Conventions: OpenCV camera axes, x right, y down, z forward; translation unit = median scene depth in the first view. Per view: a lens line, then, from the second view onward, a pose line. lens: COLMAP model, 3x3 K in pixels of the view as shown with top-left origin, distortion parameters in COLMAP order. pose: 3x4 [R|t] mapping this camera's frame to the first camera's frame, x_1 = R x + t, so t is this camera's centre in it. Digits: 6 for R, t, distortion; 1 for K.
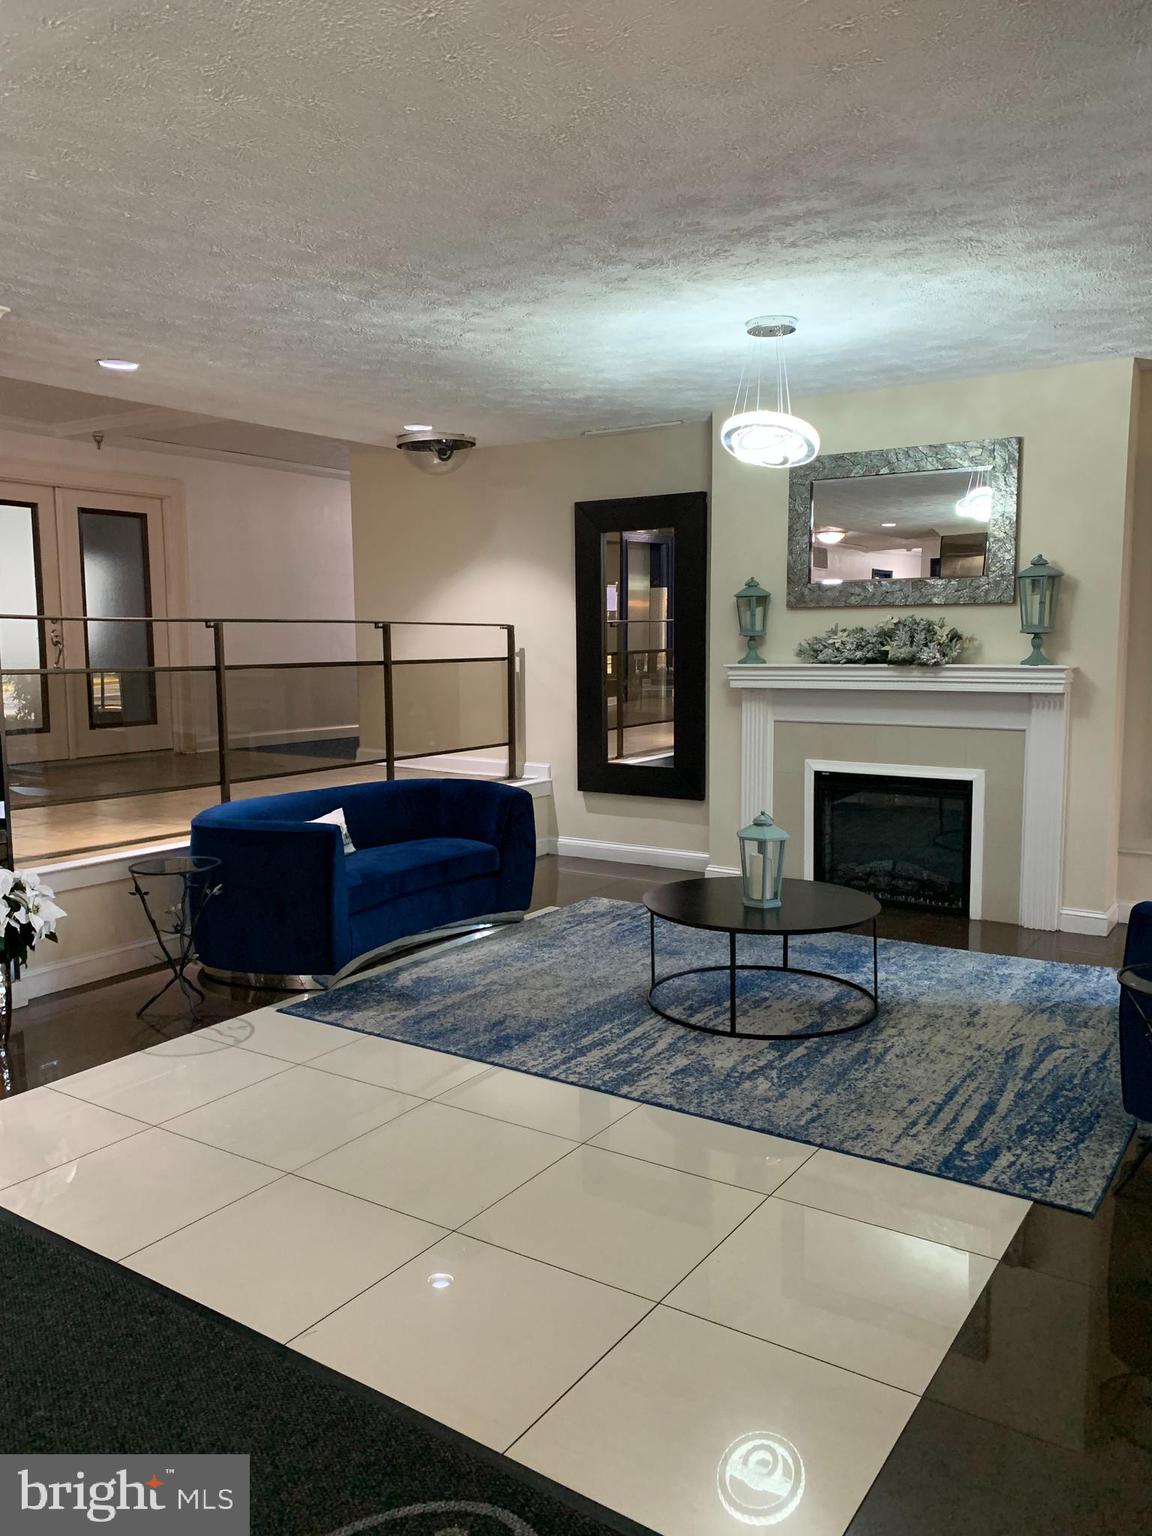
lens RADIAL K [[1164.5, 0, 573.1], [0, 1164.5, 771.5], [0, 0, 1]] dist [0.035098, -0.035774]
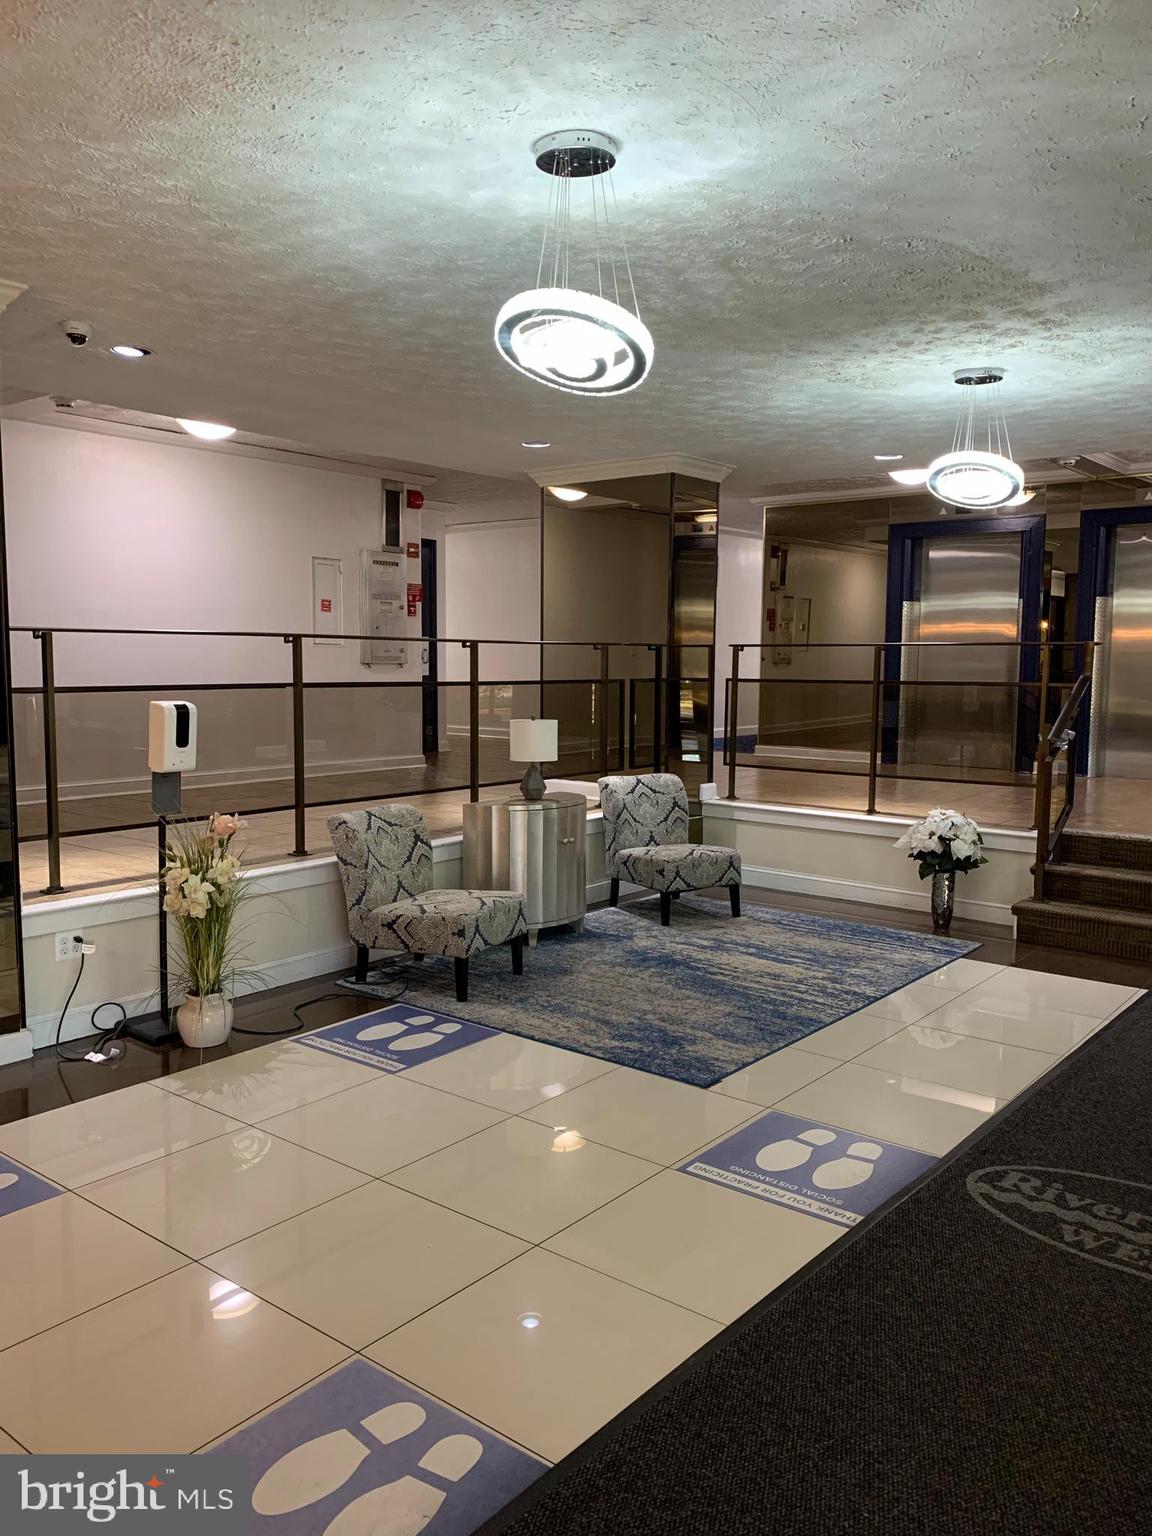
lens RADIAL K [[1164.5, 0, 586.0], [0, 1164.5, 767.4], [0, 0, 1]] dist [0.035098, -0.035774]
pose [[0.075232, -0.082653, 0.993735, -1.208288], [0.109985, 0.991166, 0.074112, -0.148295], [-0.991082, 0.103721, 0.083658, 0.978119]]
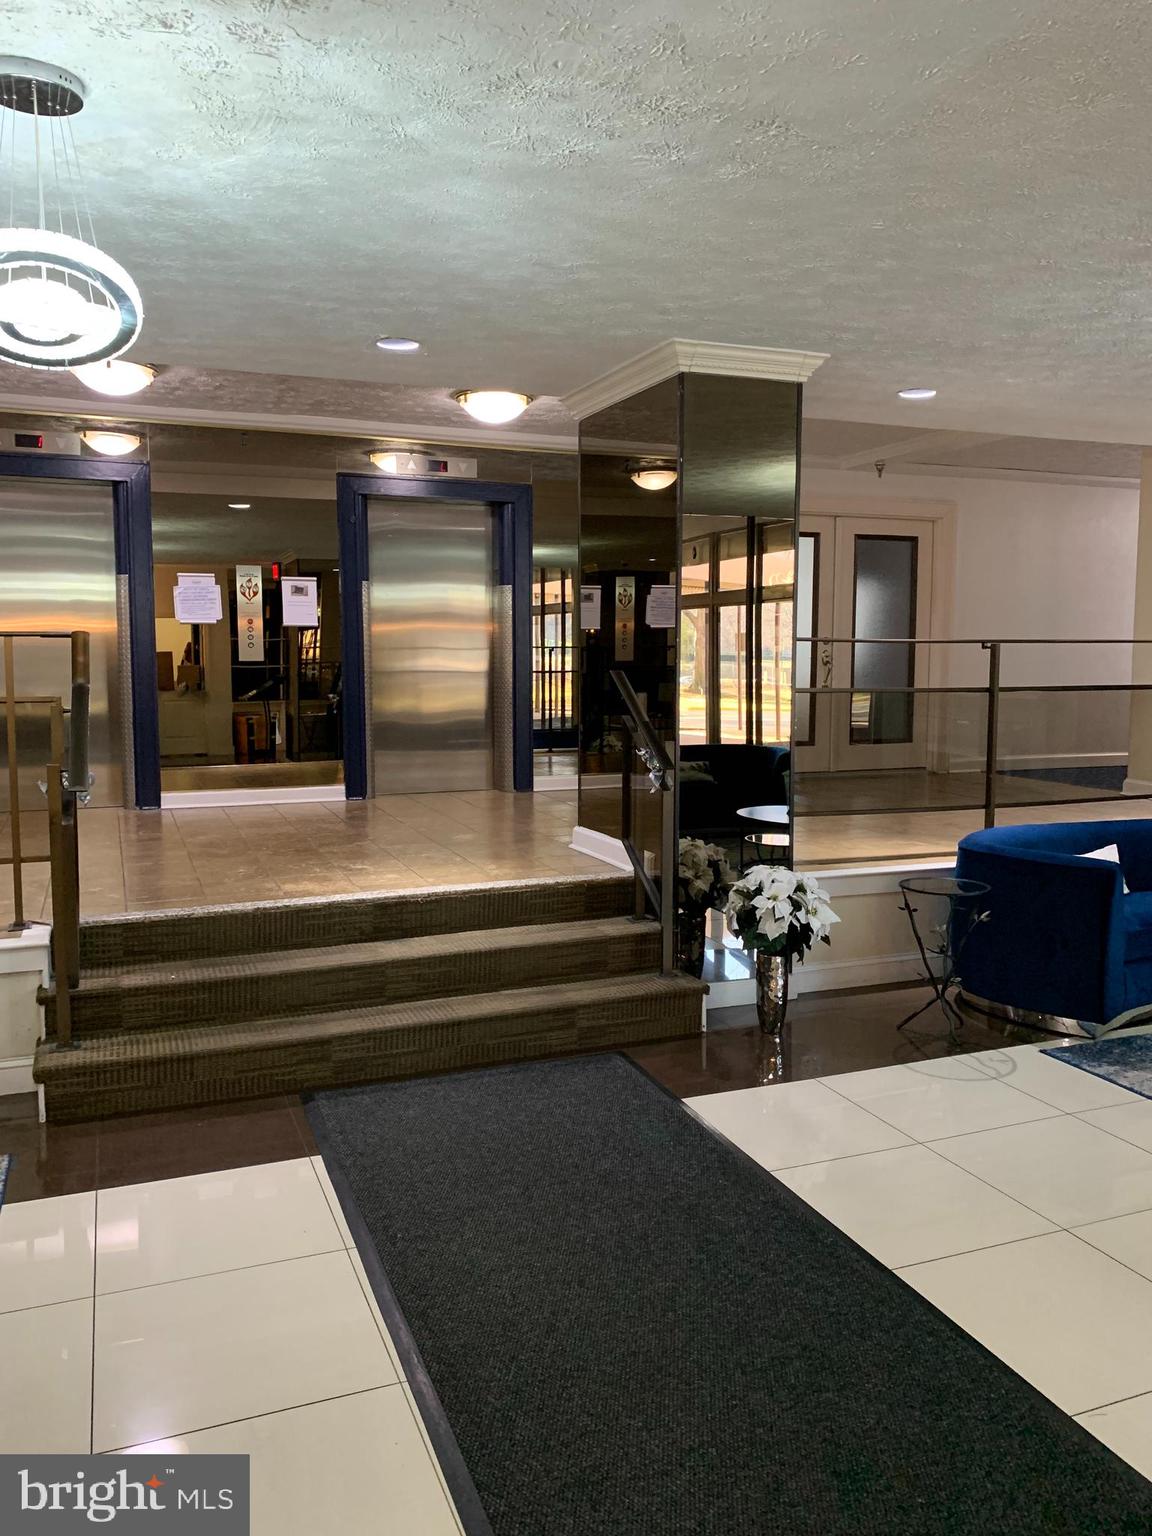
lens RADIAL K [[1164.5, 0, 573.8], [0, 1164.5, 772.4], [0, 0, 1]] dist [0.035098, -0.035774]
pose [[0.822434, 0.063166, -0.565342, -0.039678], [-0.071871, 0.997390, 0.006884, -0.000947], [0.564301, 0.034970, 0.824828, -0.008896]]
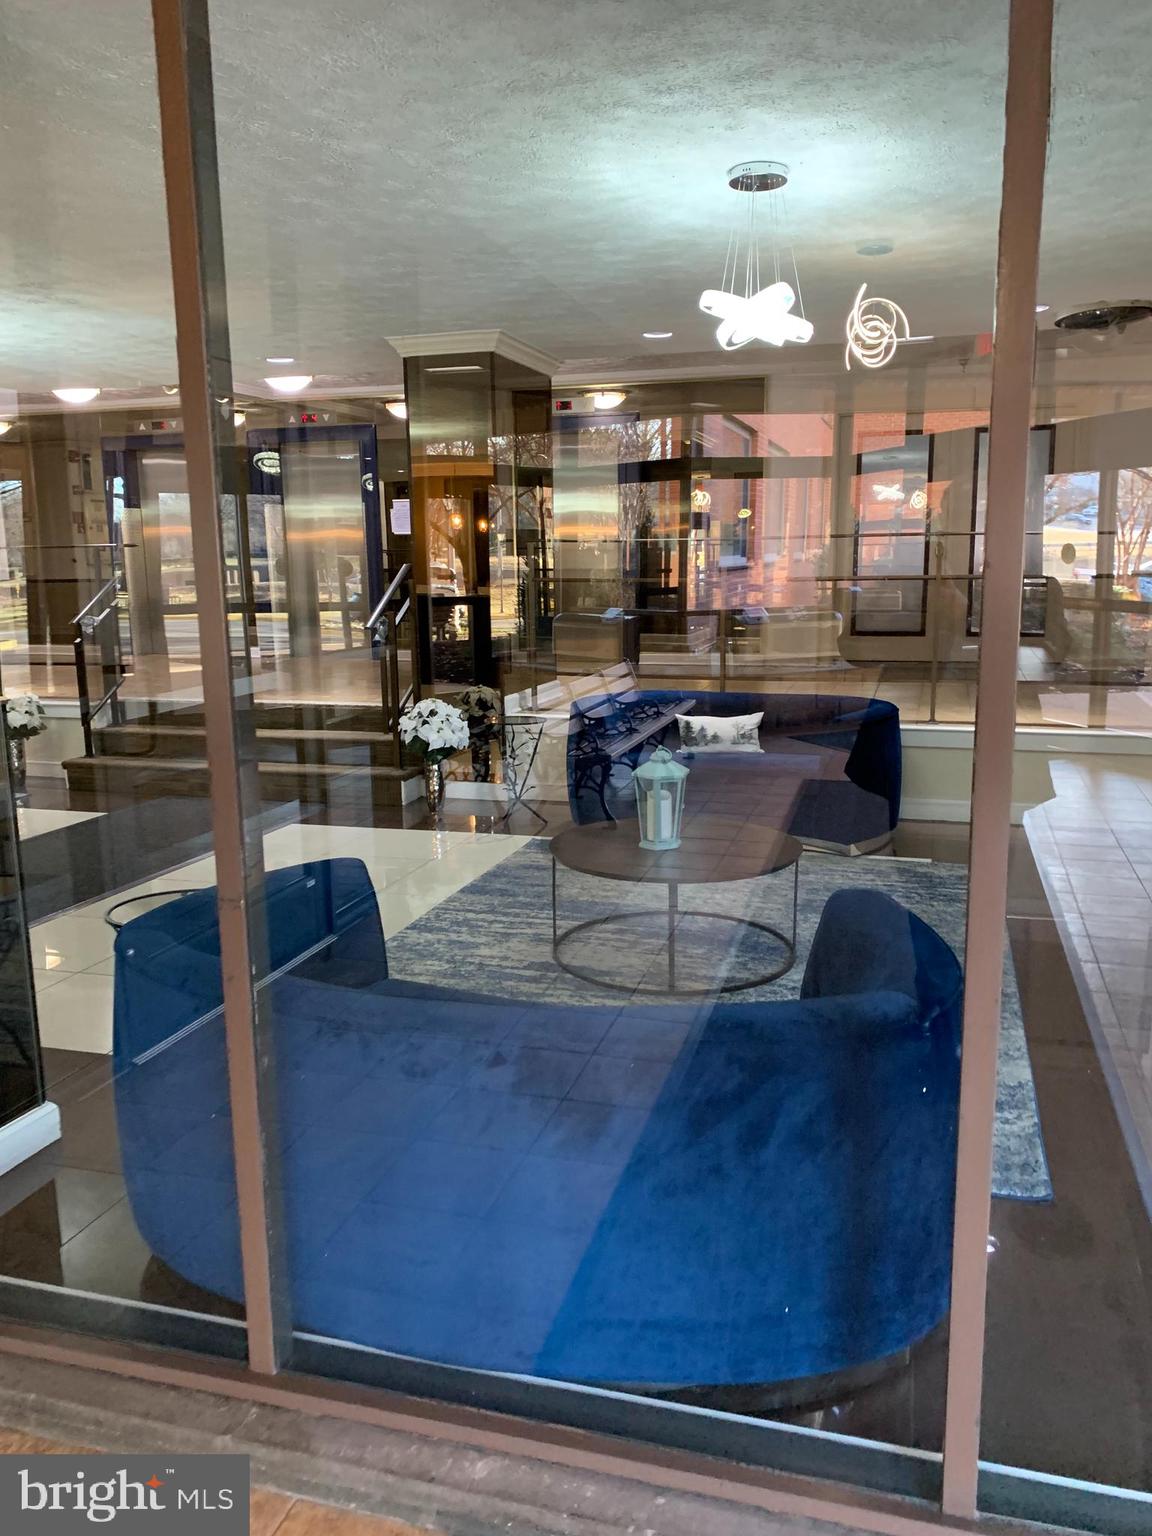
lens RADIAL K [[1164.5, 0, 571.9], [0, 1164.5, 762.8], [0, 0, 1]] dist [0.035098, -0.035774]
pose [[0.294666, 0.167010, -0.940893, 0.966950], [-0.104249, 0.984351, 0.142075, -0.070984], [0.949897, 0.056222, 0.307465, 0.626564]]
